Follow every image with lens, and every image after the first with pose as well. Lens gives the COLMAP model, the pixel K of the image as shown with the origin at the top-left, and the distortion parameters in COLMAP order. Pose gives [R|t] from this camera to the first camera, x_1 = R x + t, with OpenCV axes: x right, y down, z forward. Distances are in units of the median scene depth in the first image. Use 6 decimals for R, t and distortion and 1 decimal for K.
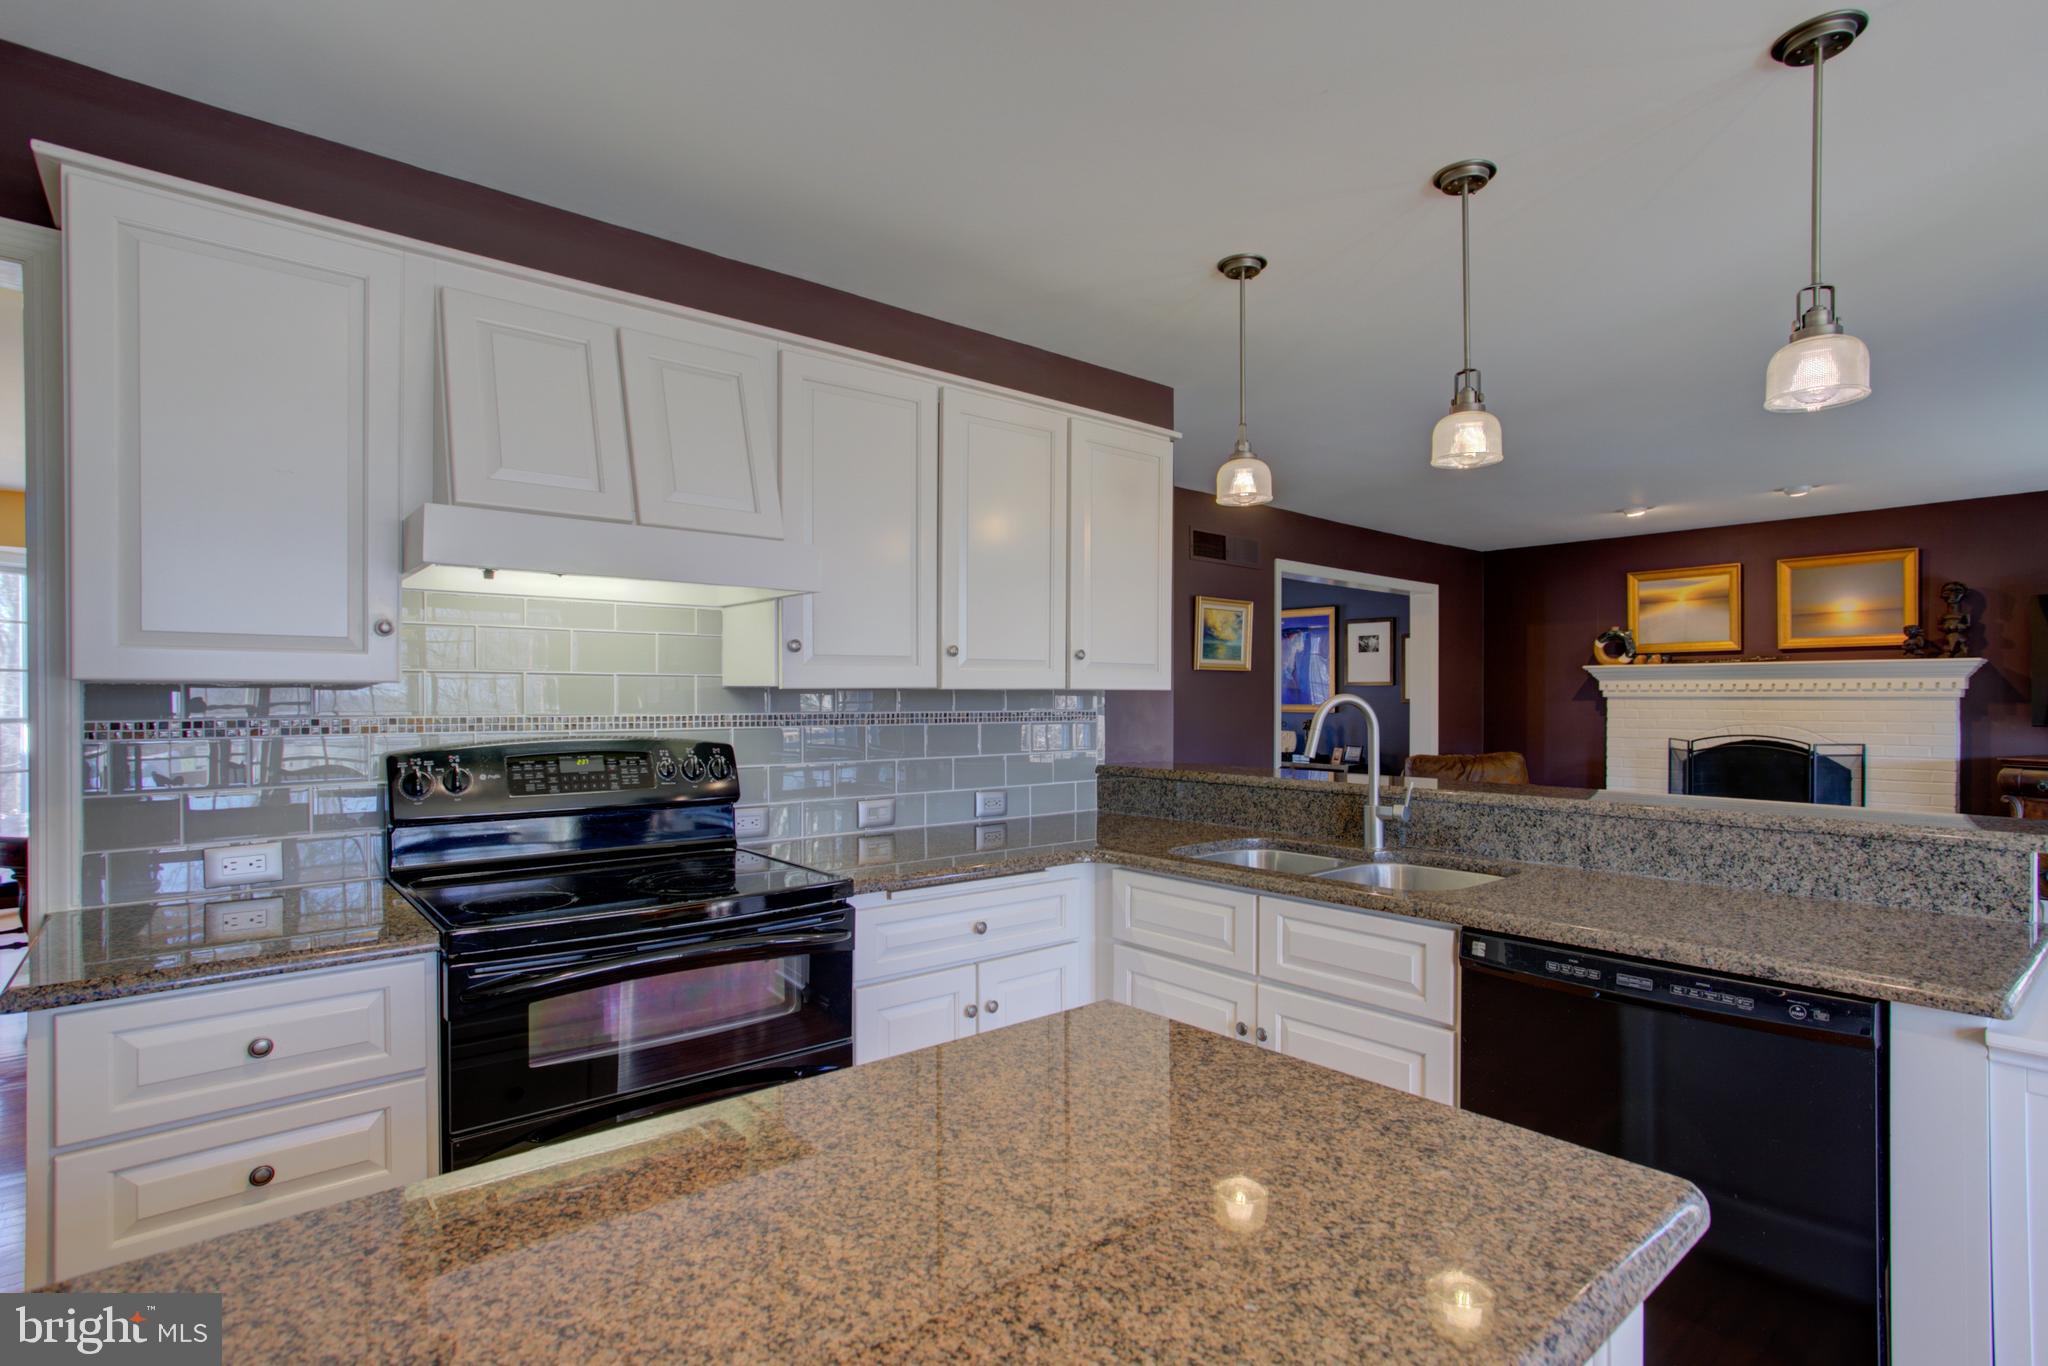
lens RADIAL K [[1005.3, 0, 1028.7], [0, 1005.3, 699.6], [0, 0, 1]] dist [-0.041058, 0.023384]
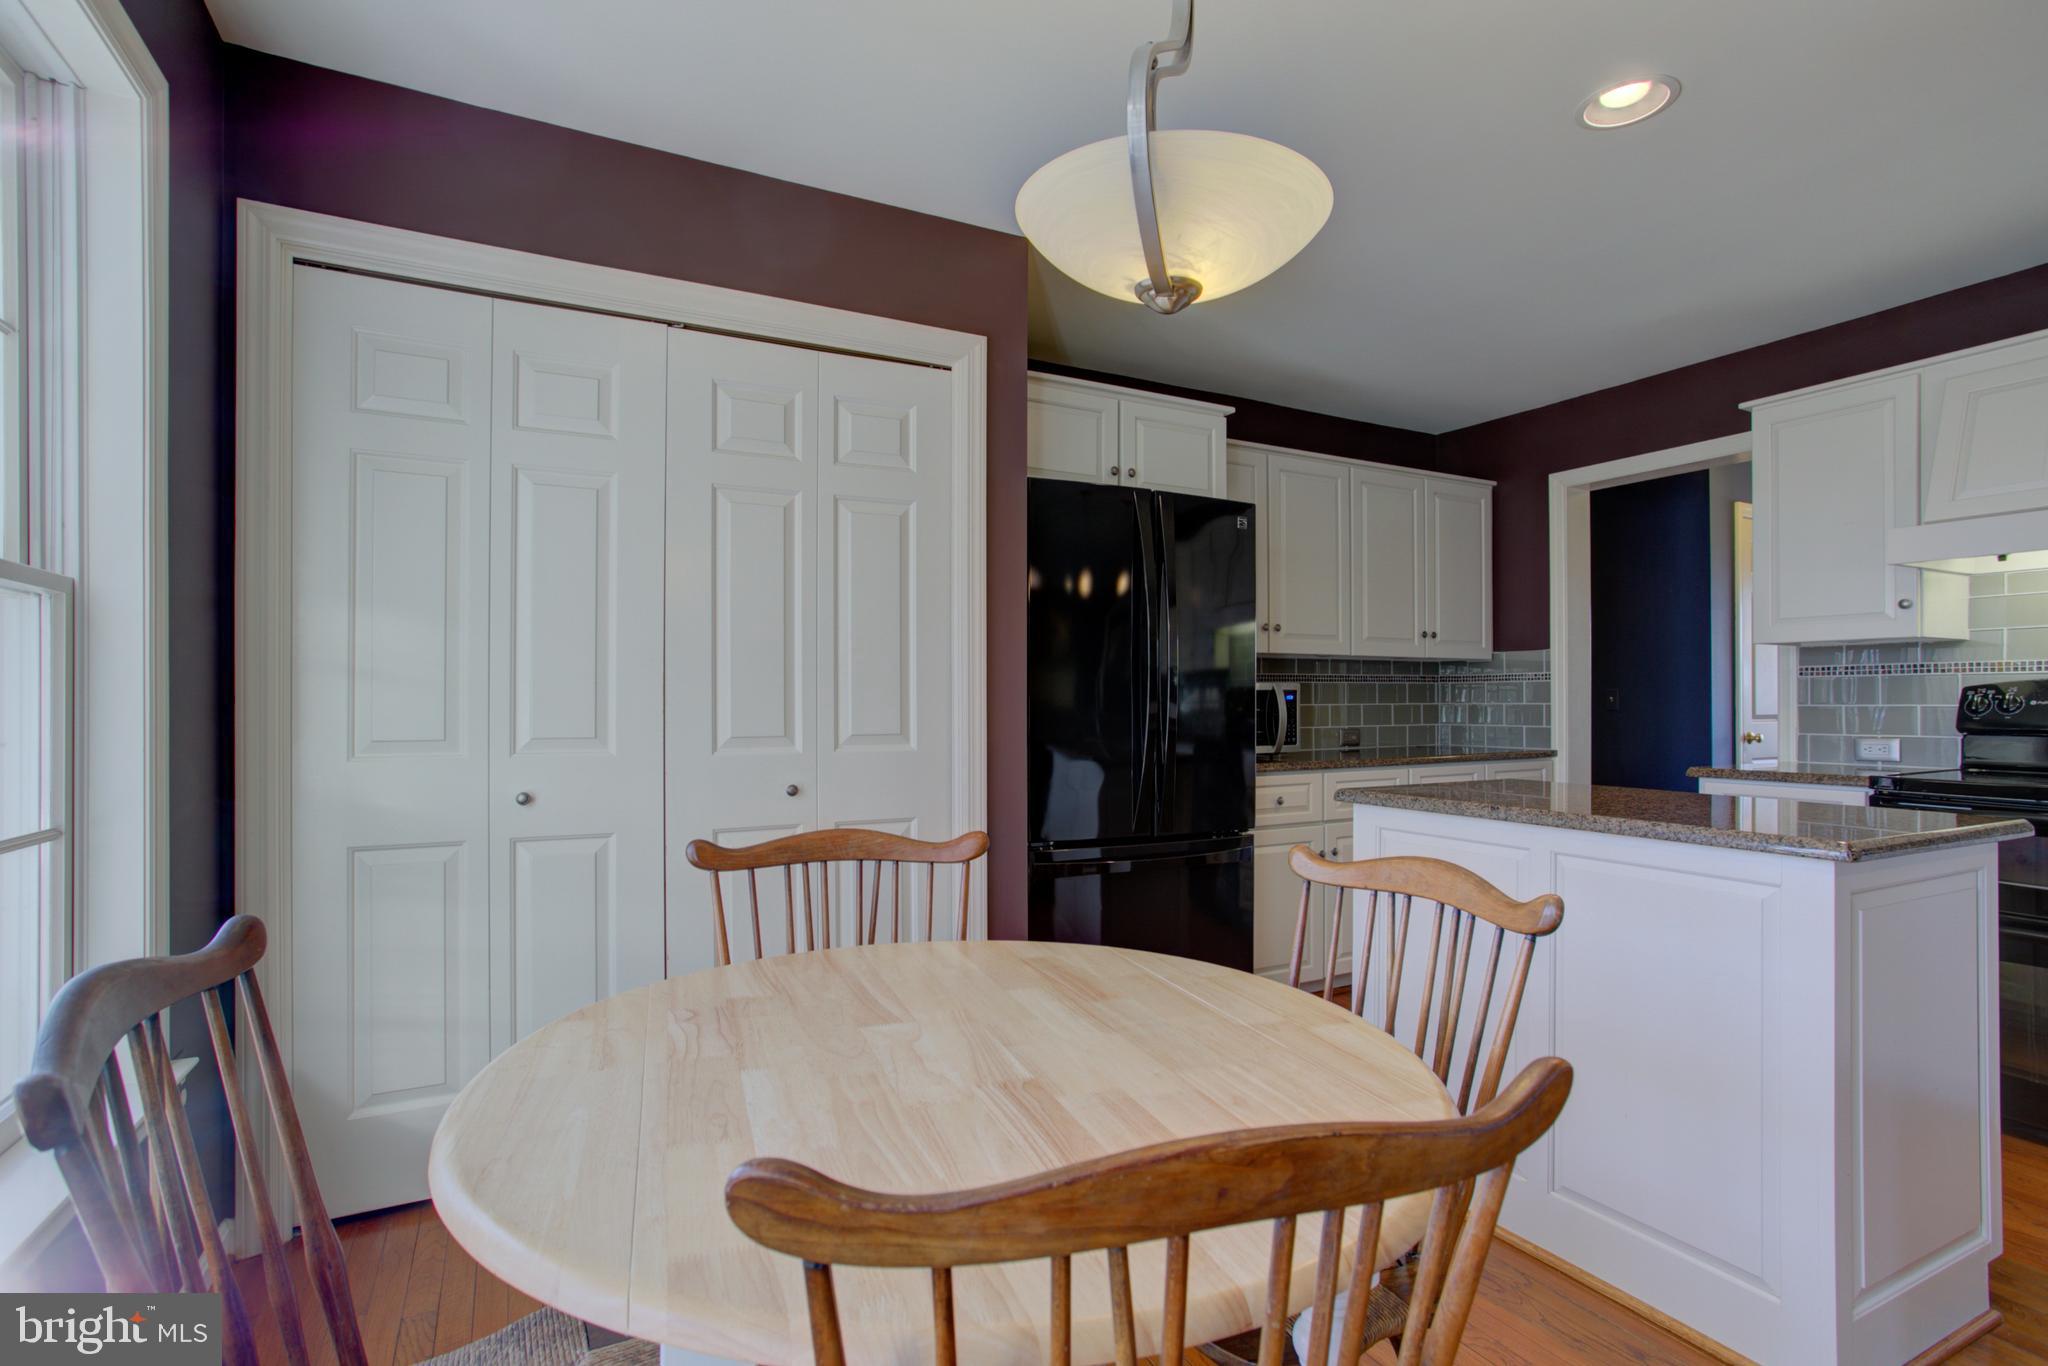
lens RADIAL K [[1022.3, 0, 1018.2], [0, 1022.3, 673.7], [0, 0, 1]] dist [-0.040436, 0.037925]
pose [[-0.268516, -0.028966, -0.962840, 0.748396], [-0.004459, 0.999574, -0.028828, 0.053068], [0.963265, -0.003447, -0.268531, 0.021149]]
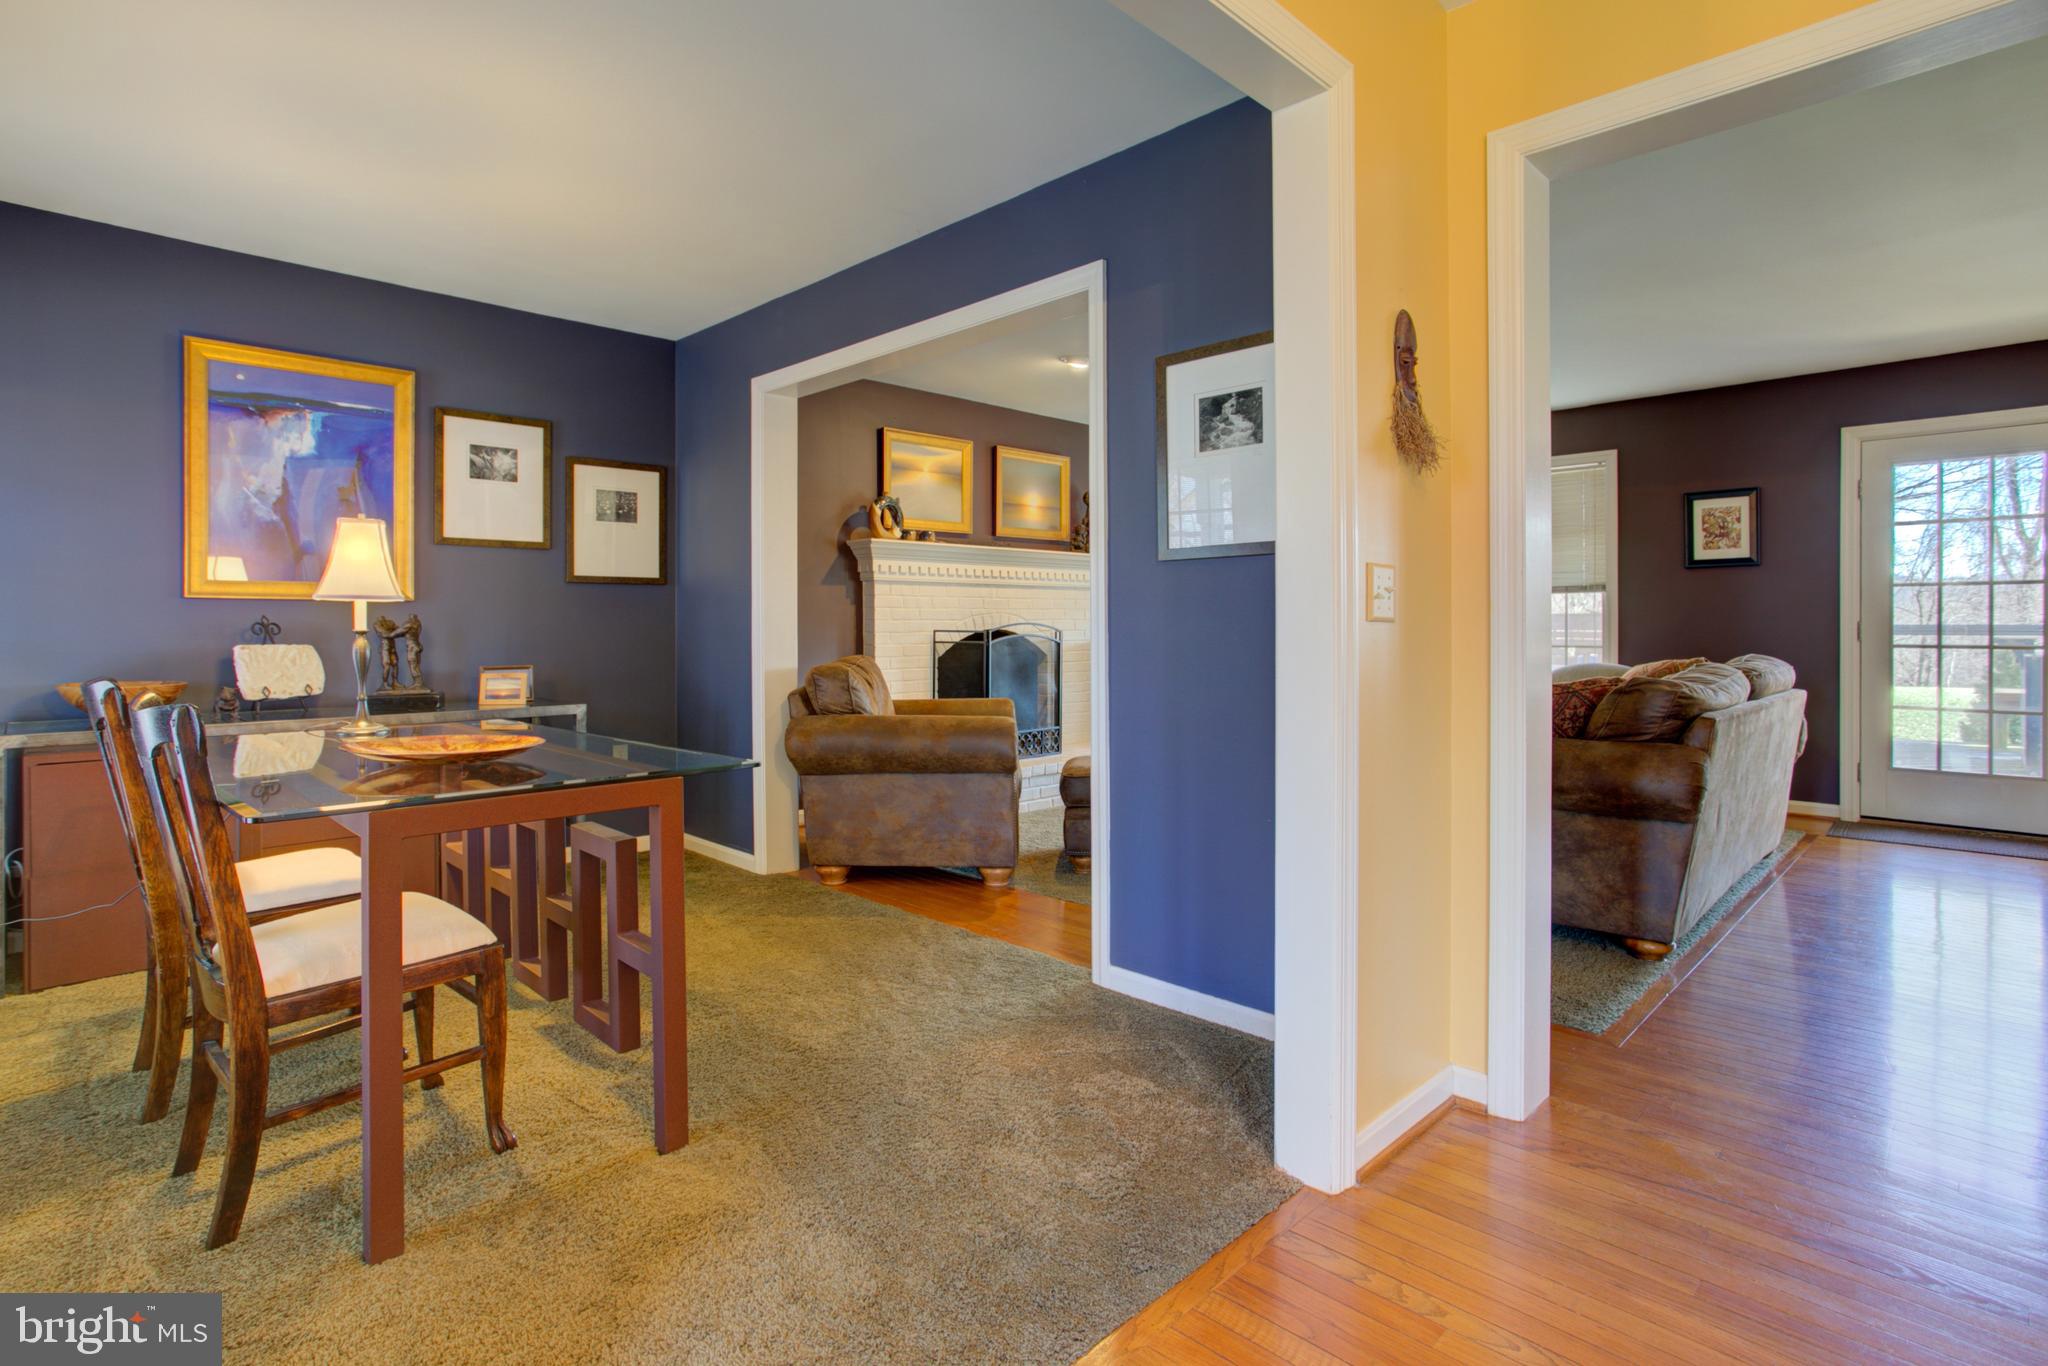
lens RADIAL K [[1047.8, 0, 1014.1], [0, 1047.8, 631.3], [0, 0, 1]] dist [-0.036340, 0.039618]
pose [[-0.061721, -0.009790, 0.998045, -0.523009], [0.004292, 0.999940, 0.010074, 0.063823], [-0.998084, 0.004906, -0.061676, 2.055867]]
